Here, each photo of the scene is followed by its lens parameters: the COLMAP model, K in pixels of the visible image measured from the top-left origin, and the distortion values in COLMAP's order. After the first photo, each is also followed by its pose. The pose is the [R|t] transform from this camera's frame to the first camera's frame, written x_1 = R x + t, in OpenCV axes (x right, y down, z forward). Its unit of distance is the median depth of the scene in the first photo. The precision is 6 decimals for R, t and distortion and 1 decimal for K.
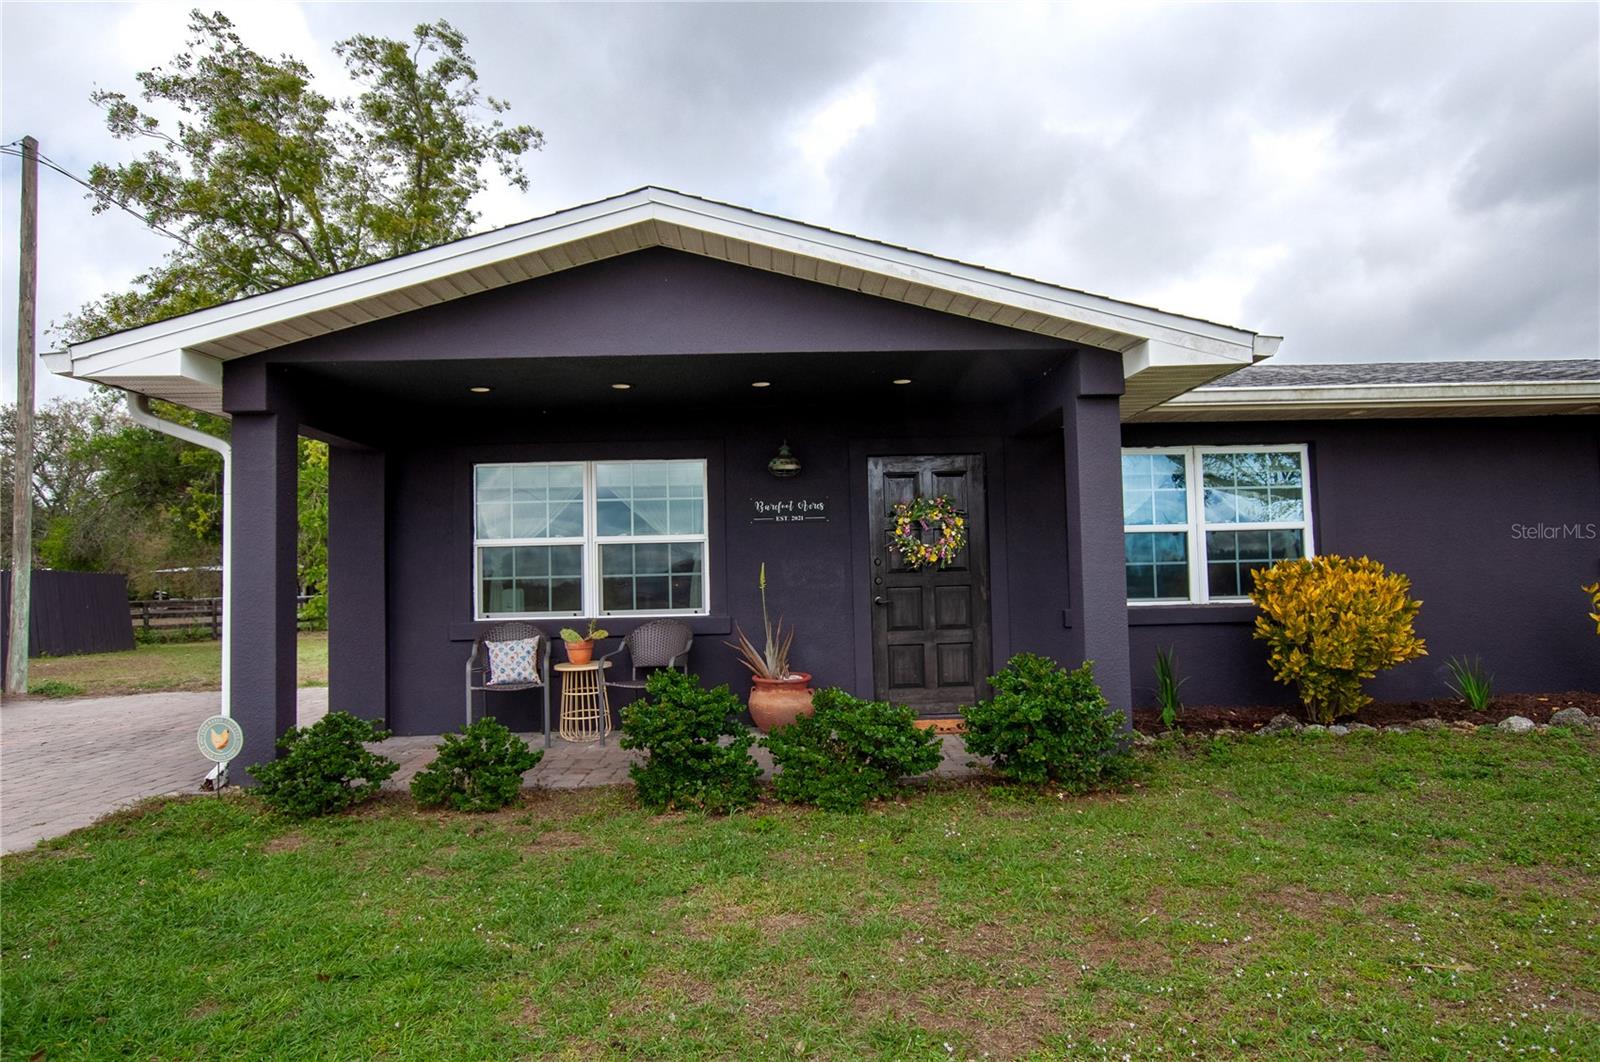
lens RADIAL K [[949.4, 0, 797.8], [0, 949.4, 535.4], [0, 0, 1]] dist [-0.019899, 0.007727]
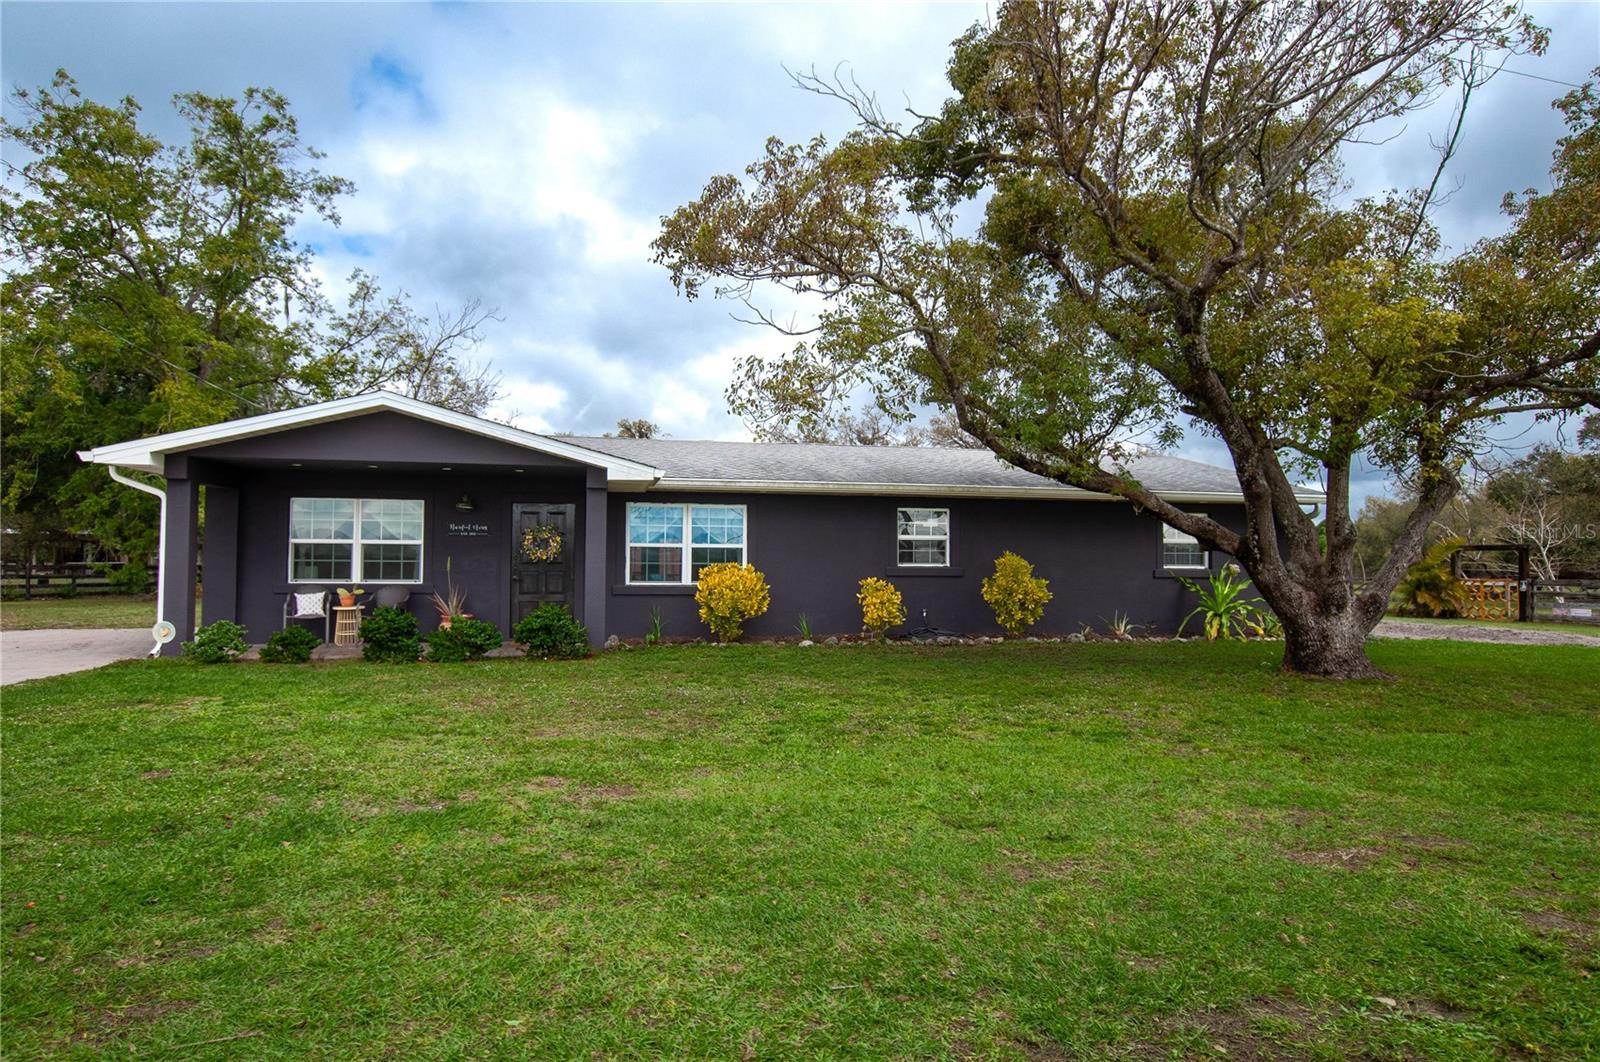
lens RADIAL K [[949.4, 0, 810.6], [0, 949.4, 527.8], [0, 0, 1]] dist [-0.019899, 0.007727]
pose [[0.981417, 0.037799, 0.188129, 0.308096], [-0.039595, 0.999199, 0.005795, -0.068457], [-0.187760, -0.013137, 0.982127, -0.999352]]
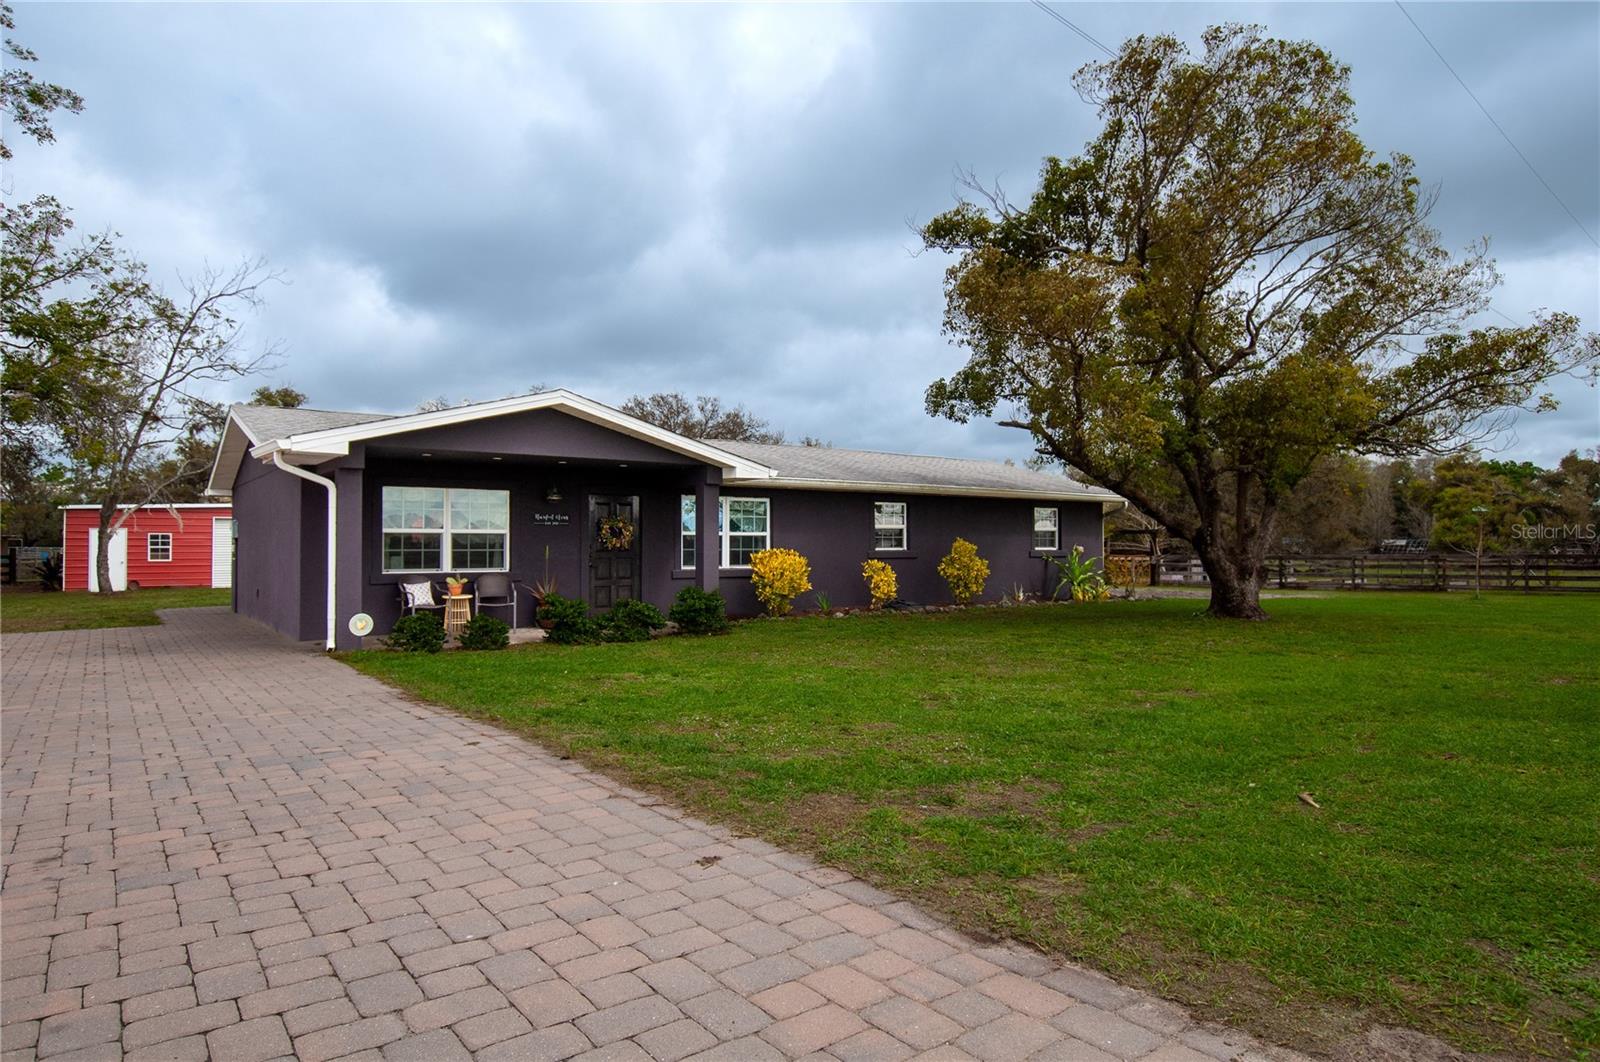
lens RADIAL K [[949.4, 0, 805.9], [0, 949.4, 533.2], [0, 0, 1]] dist [-0.019899, 0.007727]
pose [[0.812327, 0.031177, 0.582368, -0.733539], [-0.046780, 0.998836, 0.011779, -0.045750], [-0.581322, -0.036811, 0.812840, -0.930507]]
